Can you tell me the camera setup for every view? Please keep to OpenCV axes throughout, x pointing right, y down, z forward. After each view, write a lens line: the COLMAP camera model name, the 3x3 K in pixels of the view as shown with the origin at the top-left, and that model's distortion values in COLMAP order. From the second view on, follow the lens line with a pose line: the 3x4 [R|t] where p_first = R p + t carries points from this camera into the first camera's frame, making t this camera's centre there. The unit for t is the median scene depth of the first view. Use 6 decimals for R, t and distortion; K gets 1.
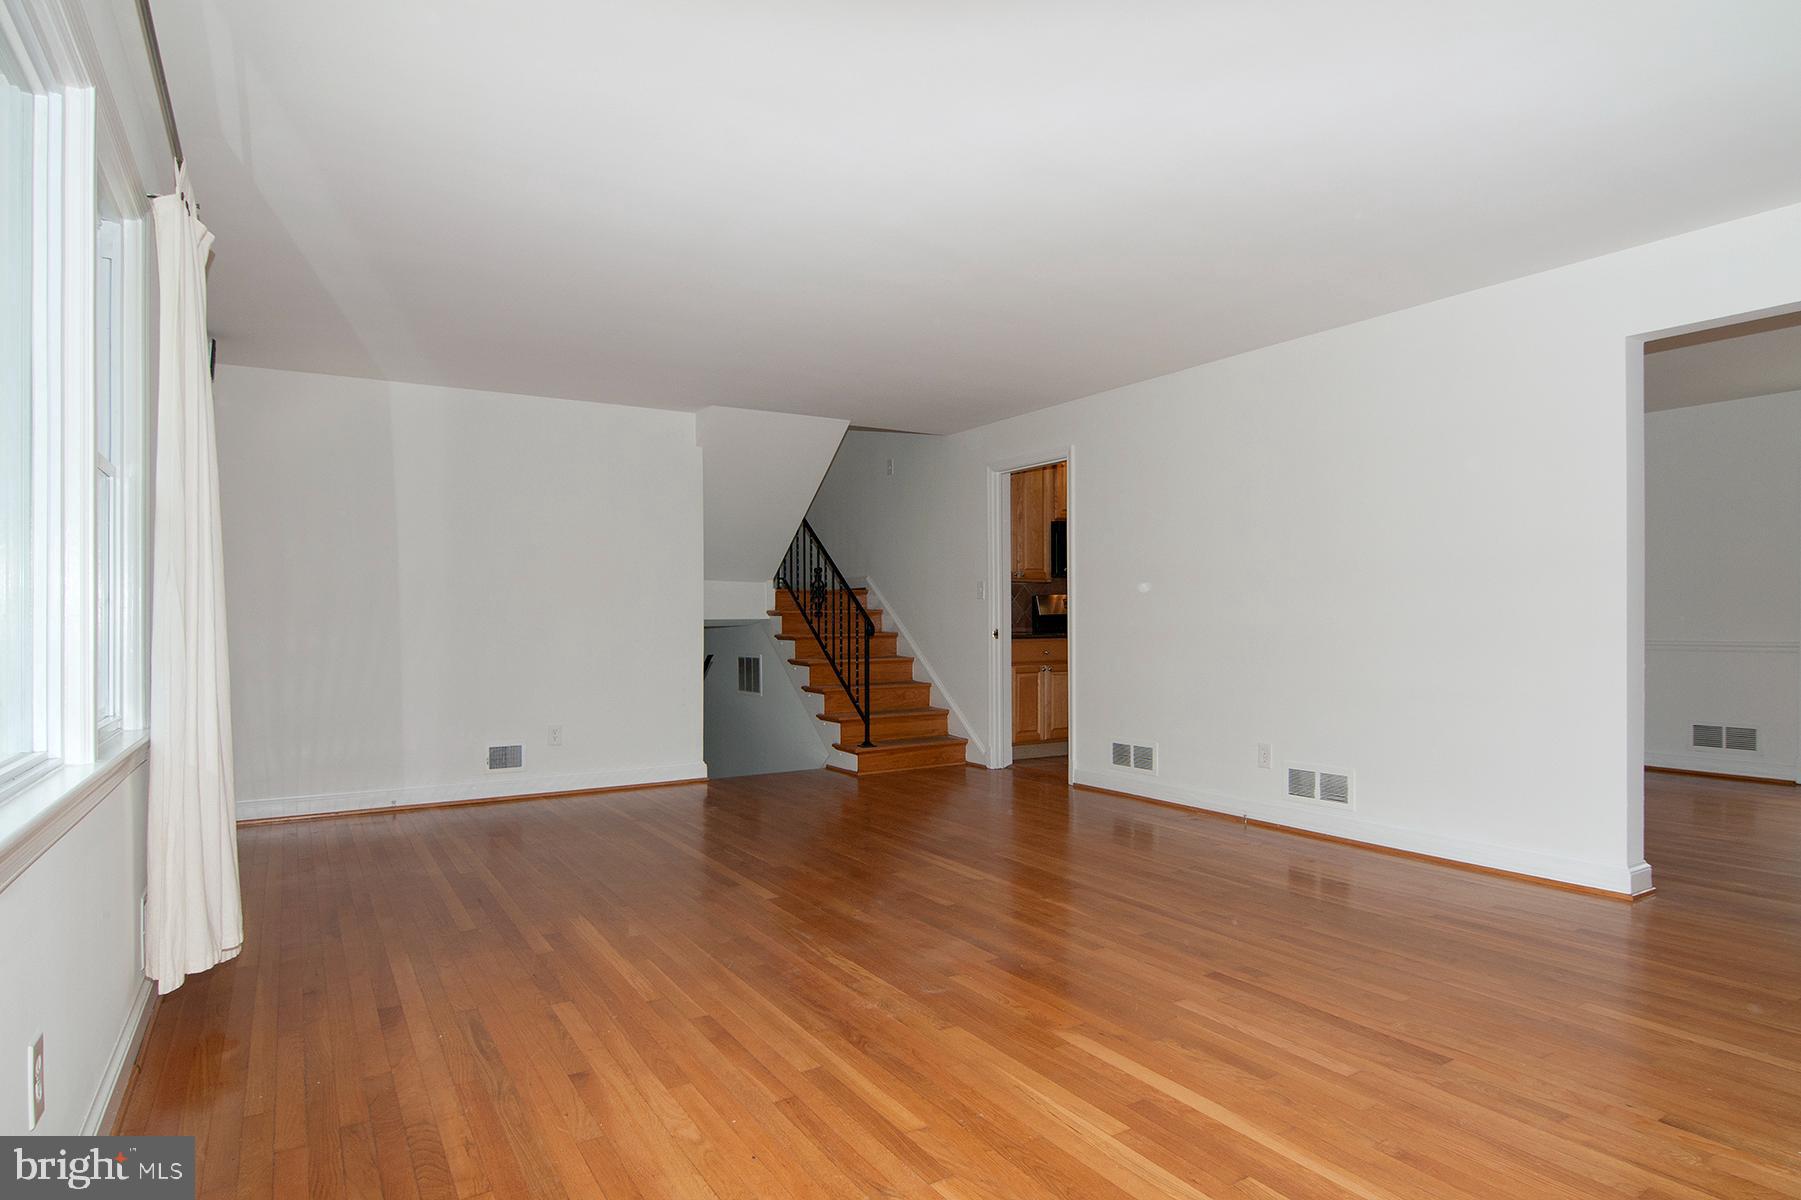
lens RADIAL K [[1012.3, 0, 904.4], [0, 1012.3, 618.6], [0, 0, 1]] dist [-0.016913, -0.000352]
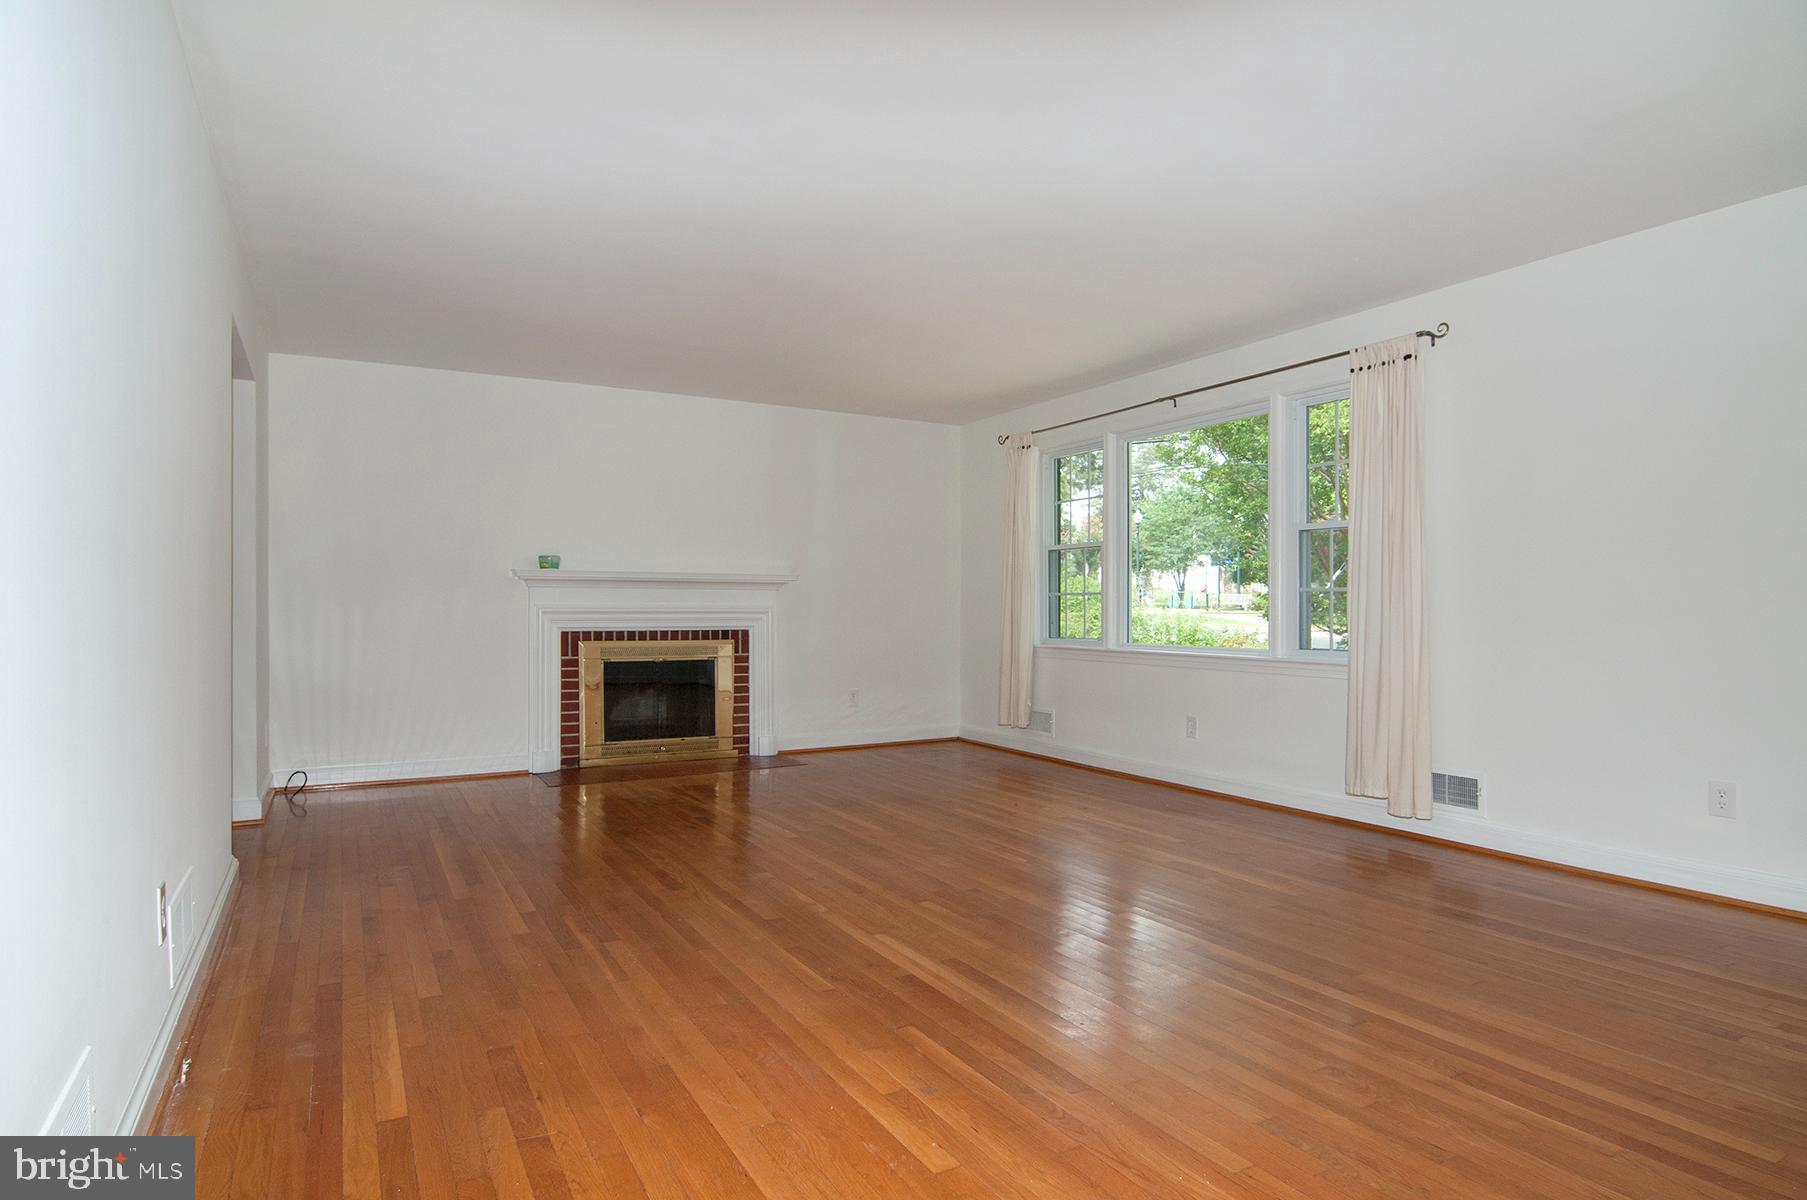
lens RADIAL K [[970.3, 0, 902.0], [0, 970.3, 610.3], [0, 0, 1]] dist [-0.017179, -0.000783]
pose [[-0.999713, 0.007371, 0.022799, 0.051915], [0.007374, 0.999973, 0.000011, 0.013202], [-0.022798, 0.000180, -0.999740, 2.275630]]
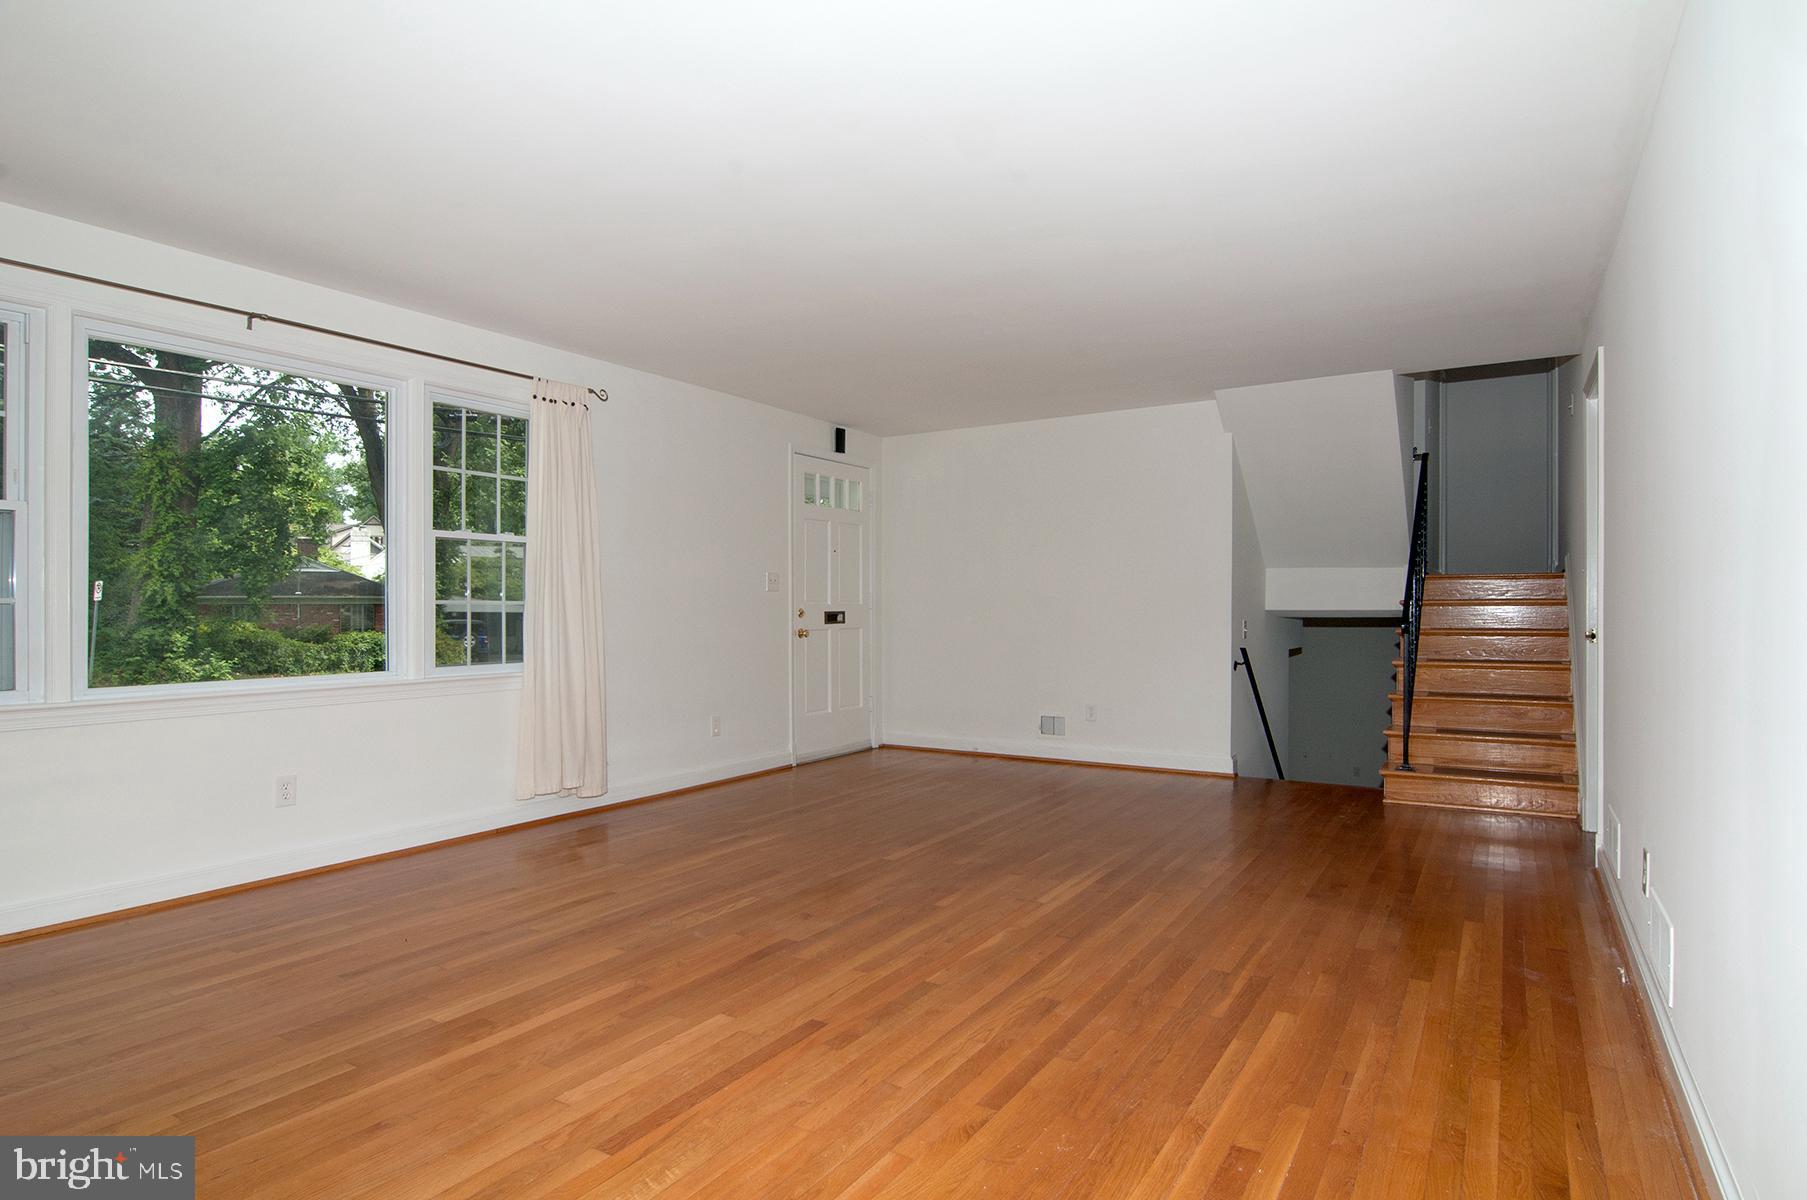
lens RADIAL K [[970.3, 0, 902.0], [0, 970.3, 610.3], [0, 0, 1]] dist [-0.017179, -0.000783]
pose [[0.443672, 0.011461, -0.896116, 1.047405], [-0.001603, 0.999927, 0.011996, -0.020274], [0.896188, -0.003886, 0.443658, 0.657414]]
